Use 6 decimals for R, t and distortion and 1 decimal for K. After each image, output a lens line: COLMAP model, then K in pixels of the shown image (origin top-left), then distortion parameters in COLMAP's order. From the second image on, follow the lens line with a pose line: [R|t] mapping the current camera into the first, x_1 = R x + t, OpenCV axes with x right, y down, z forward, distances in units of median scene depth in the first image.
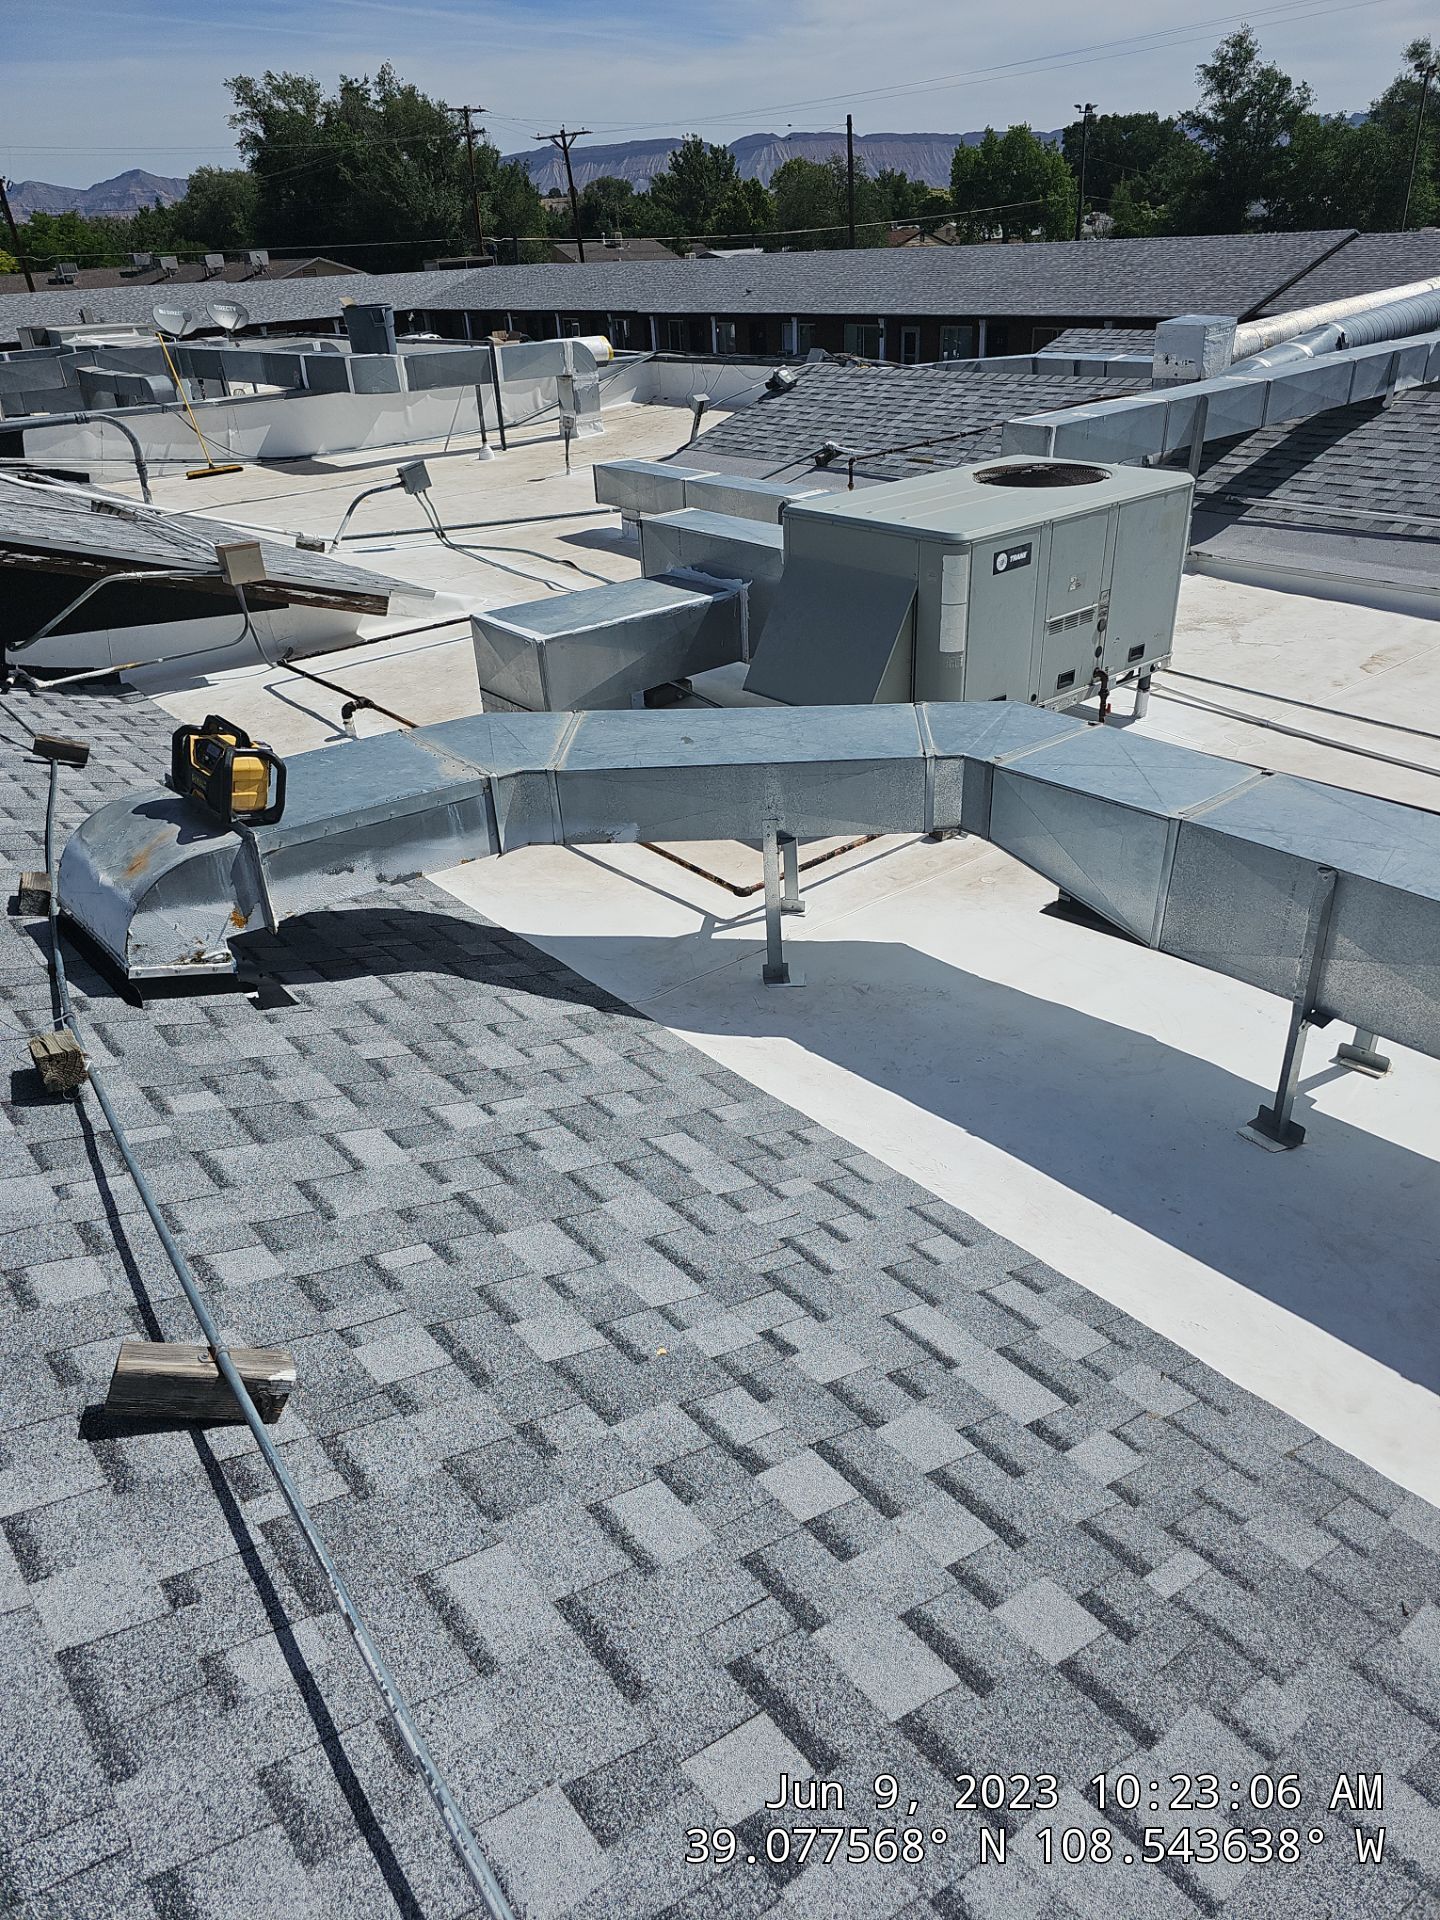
lens RADIAL K [[1265.3, 0, 703.1], [0, 1265.3, 951.2], [0, 0, 1]] dist [0.063109, -0.060828]
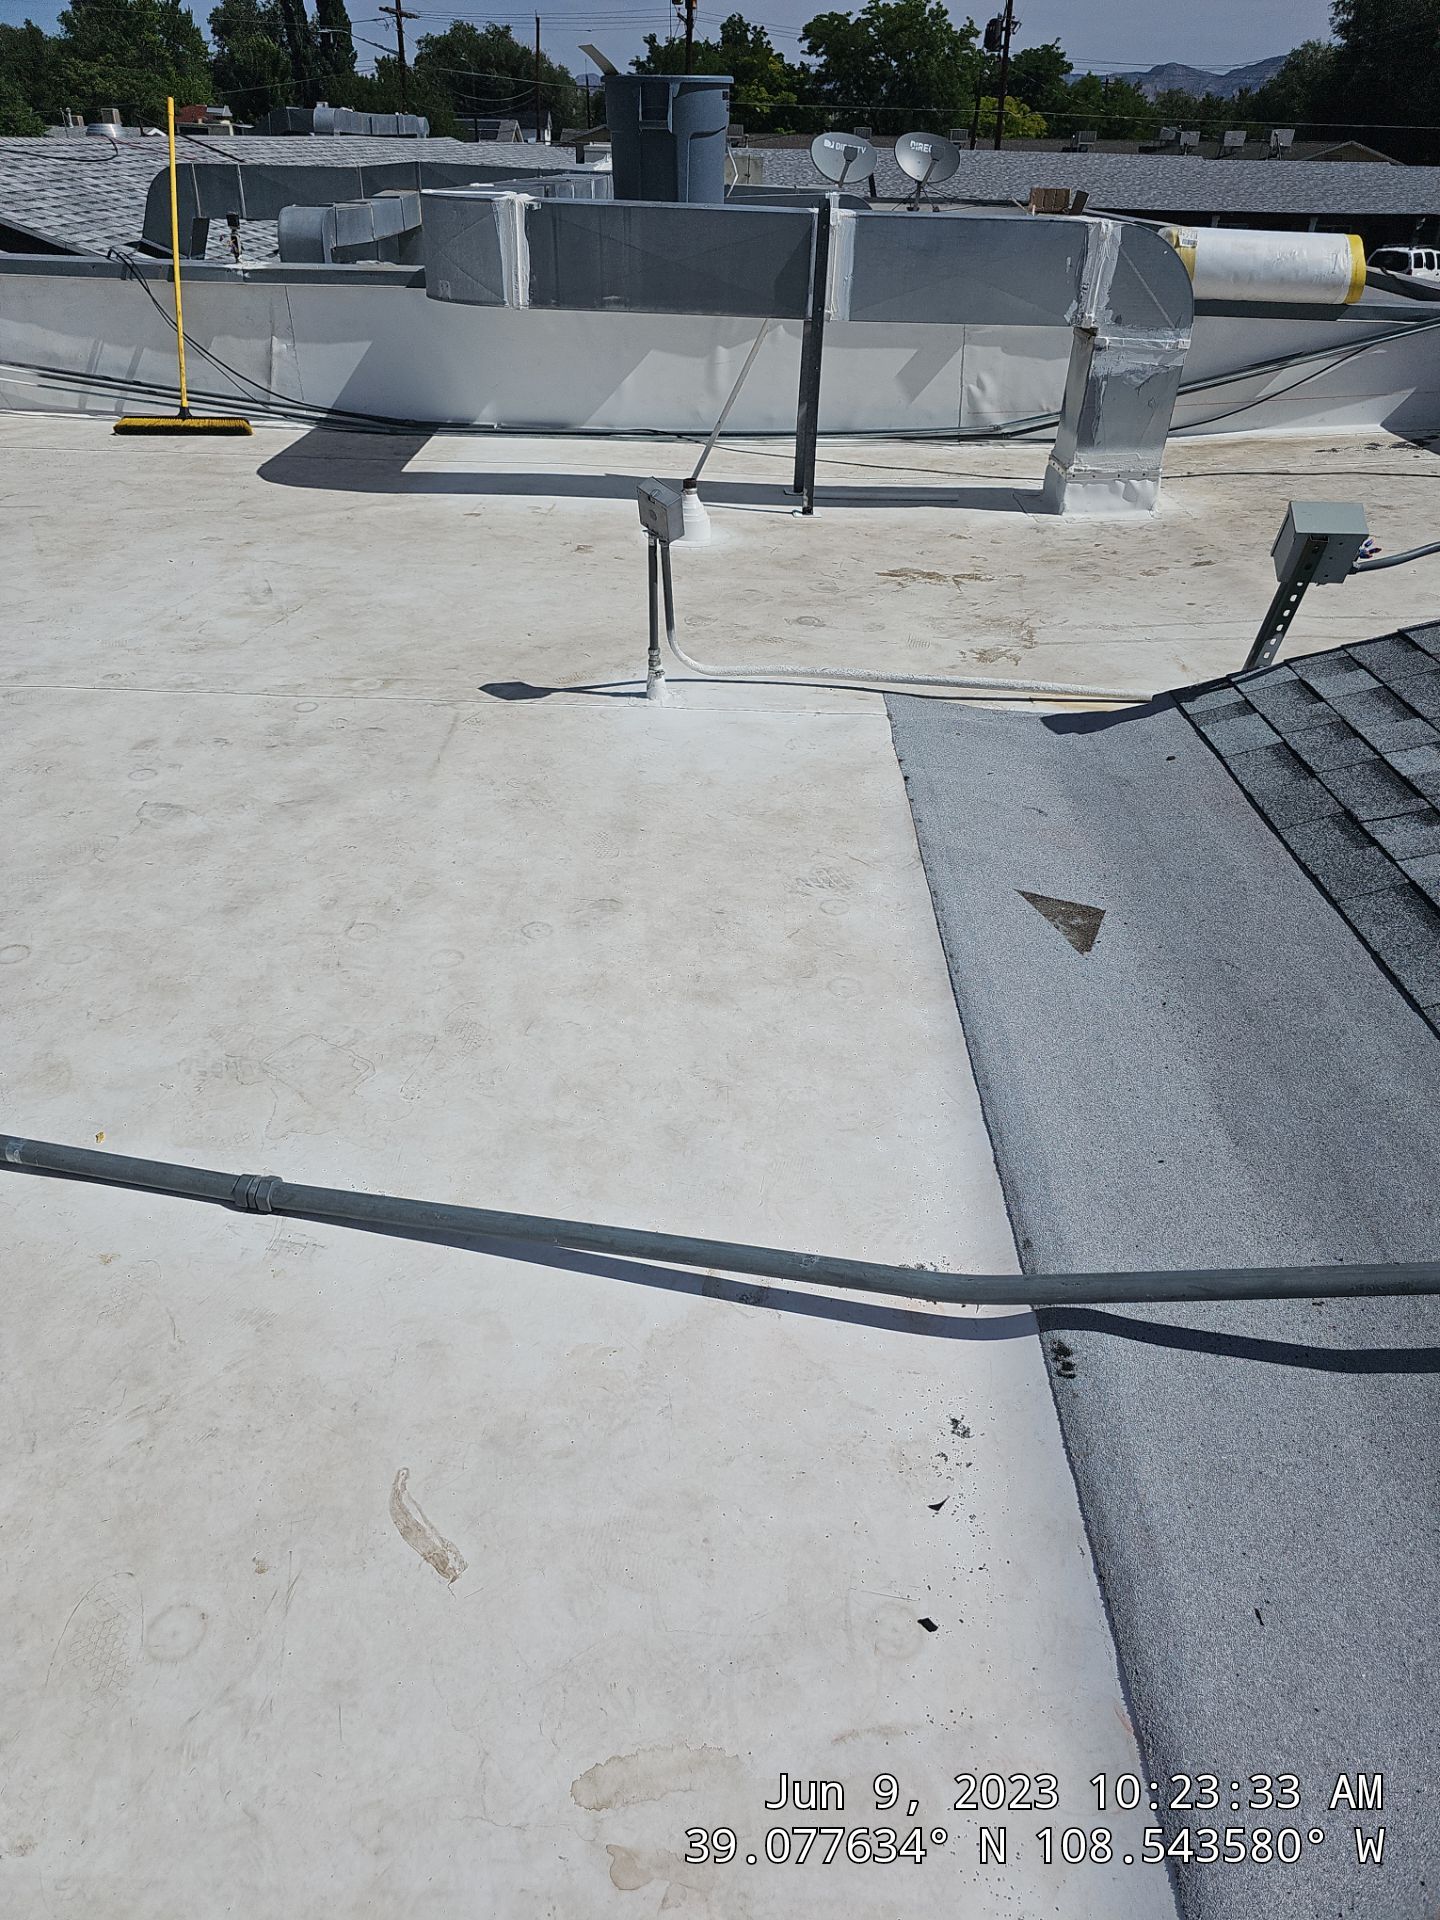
lens RADIAL K [[1265.3, 0, 703.1], [0, 1265.3, 951.2], [0, 0, 1]] dist [0.063109, -0.060828]
pose [[0.752452, 0.403332, -0.520710, 0.055908], [-0.370504, 0.912830, 0.171664, -0.322902], [0.544558, 0.063756, 0.836297, 0.677747]]
